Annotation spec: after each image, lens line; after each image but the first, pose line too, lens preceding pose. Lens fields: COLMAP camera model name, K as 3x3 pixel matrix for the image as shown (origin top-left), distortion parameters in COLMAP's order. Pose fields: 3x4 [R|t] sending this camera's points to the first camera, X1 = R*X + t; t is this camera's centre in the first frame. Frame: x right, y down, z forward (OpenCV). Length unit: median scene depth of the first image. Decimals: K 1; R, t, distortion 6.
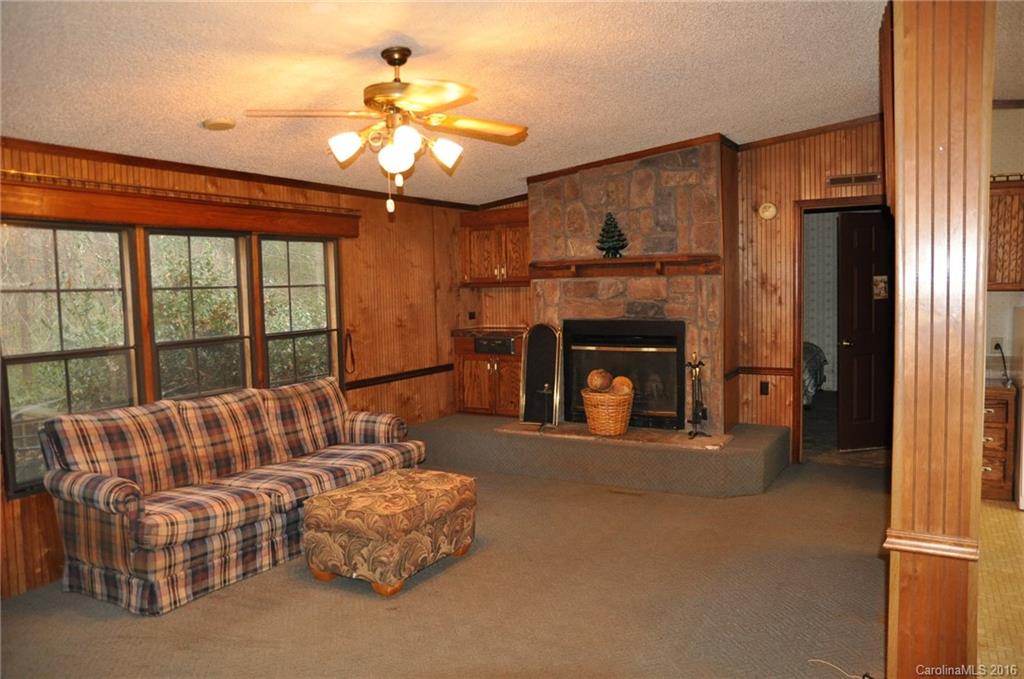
lens RADIAL K [[758.8, 0, 512.0], [0, 758.8, 339.5], [0, 0, 1]] dist [-0.119443, 0.119842]
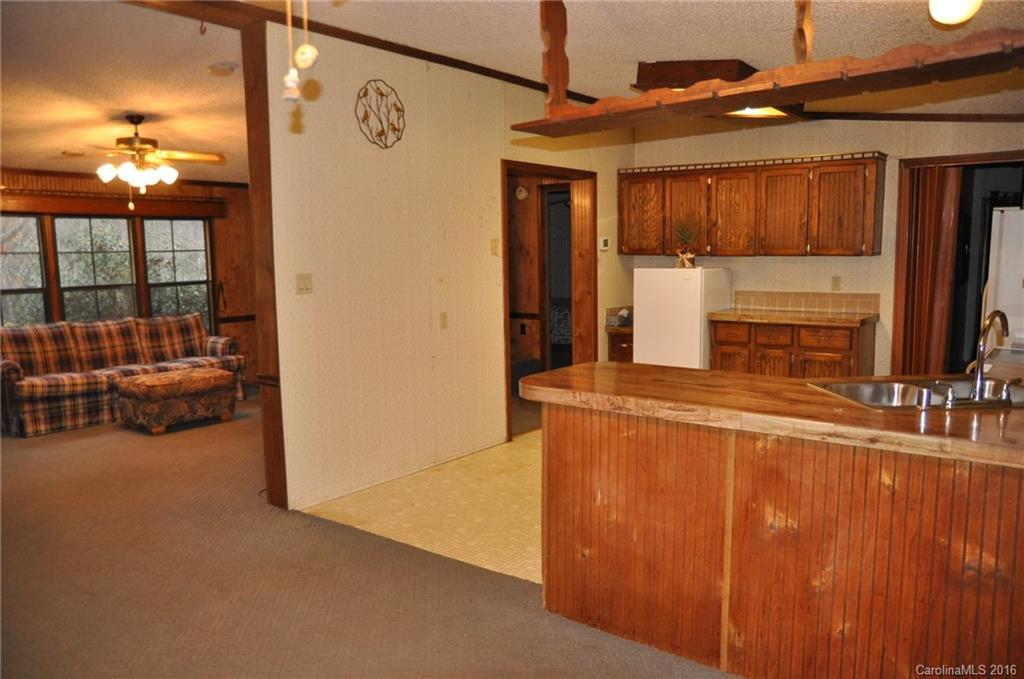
lens RADIAL K [[758.8, 0, 512.0], [0, 758.8, 339.5], [0, 0, 1]] dist [-0.119443, 0.119842]
pose [[0.988833, 0.022042, -0.147391, 0.551055], [-0.015083, 0.998726, 0.048162, 0.020938], [0.148265, -0.045401, 0.987905, -0.334195]]
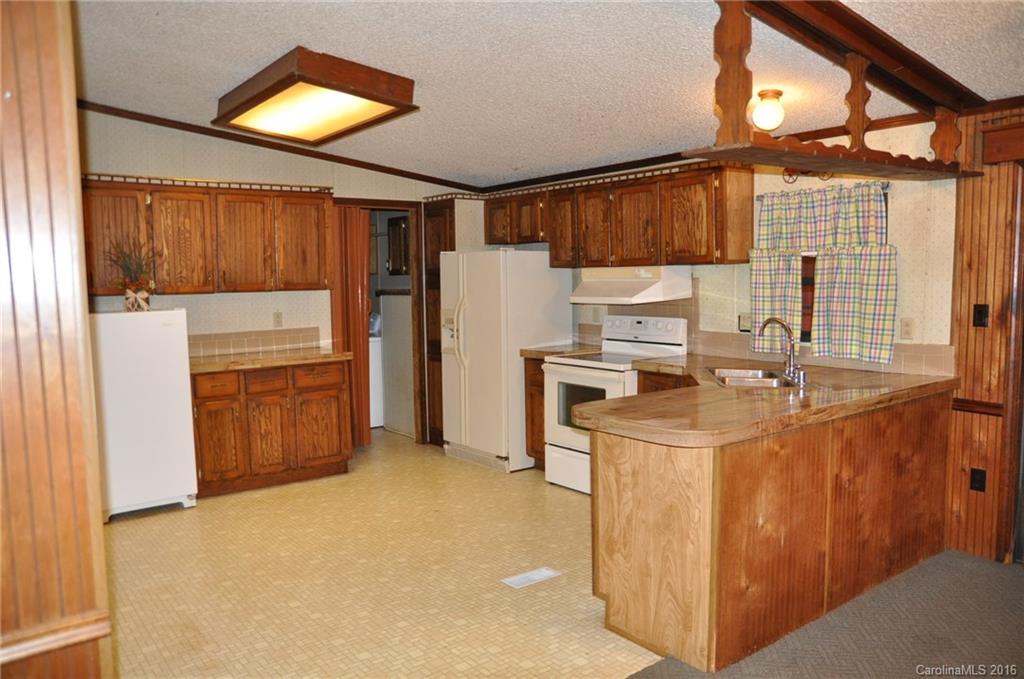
lens RADIAL K [[758.8, 0, 512.0], [0, 758.8, 339.5], [0, 0, 1]] dist [-0.119443, 0.119842]
pose [[0.388428, -0.064163, 0.919242, 0.033453], [0.072387, 0.996615, 0.038976, -0.004852], [-0.918631, 0.051402, 0.391758, 0.097357]]
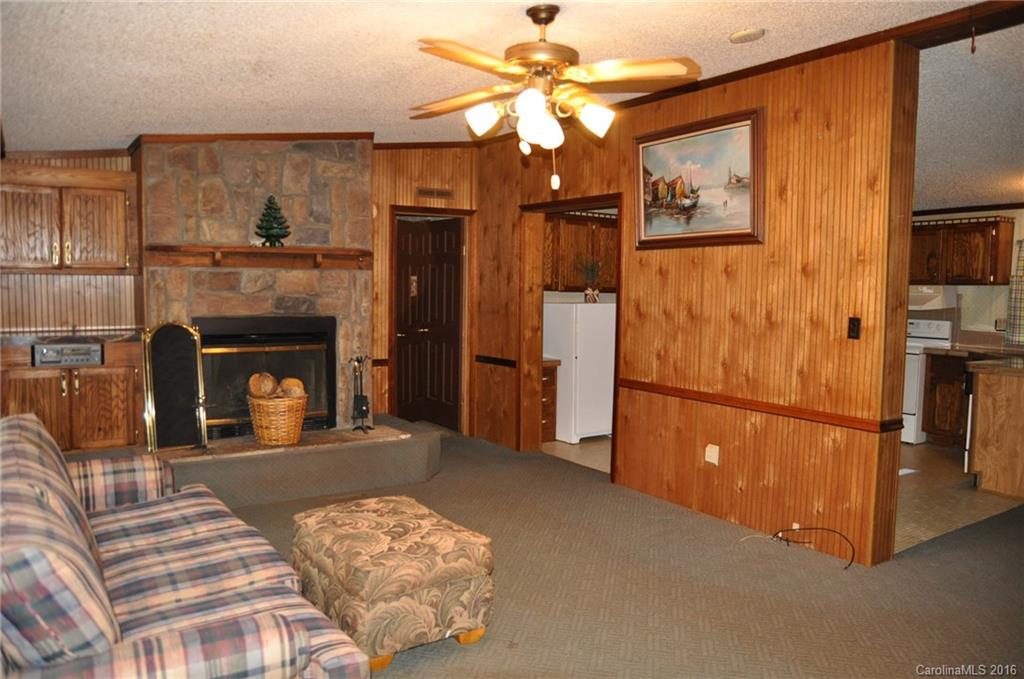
lens RADIAL K [[758.8, 0, 512.0], [0, 758.8, 339.5], [0, 0, 1]] dist [-0.119443, 0.119842]
pose [[0.447743, -0.037951, 0.893356, -0.552928], [0.039313, 0.998968, 0.022734, -0.007613], [-0.893297, 0.024941, 0.448773, 0.362896]]
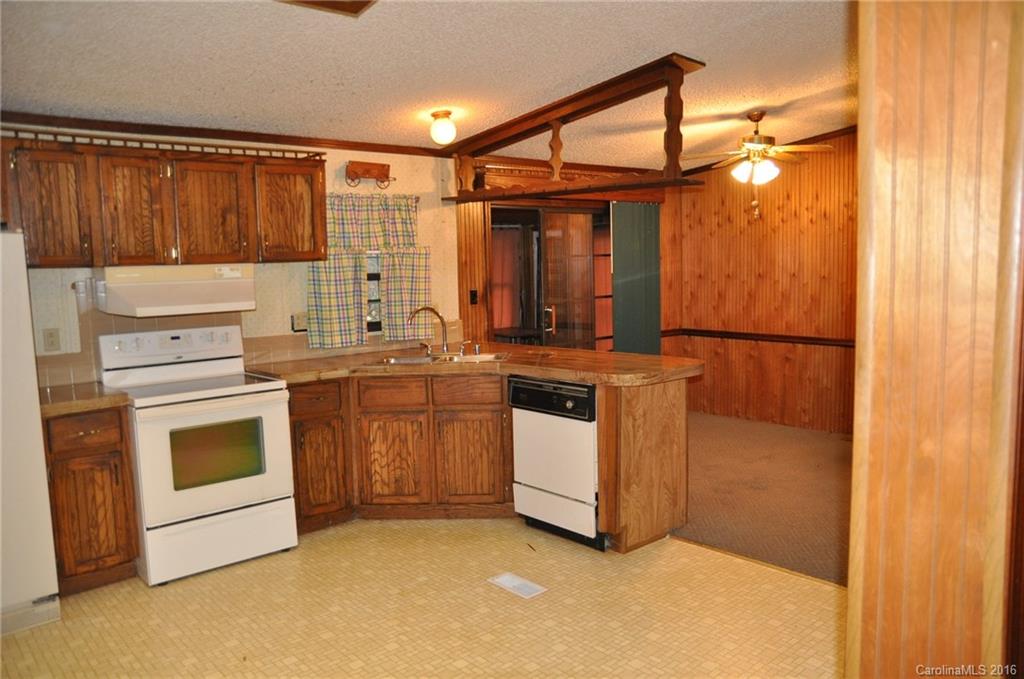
lens RADIAL K [[758.8, 0, 512.0], [0, 758.8, 339.5], [0, 0, 1]] dist [-0.119443, 0.119842]
pose [[-0.944472, 0.011905, 0.328377, 0.419187], [0.066607, 0.985534, 0.155842, -0.065498], [-0.321771, 0.169061, -0.931602, 0.874285]]
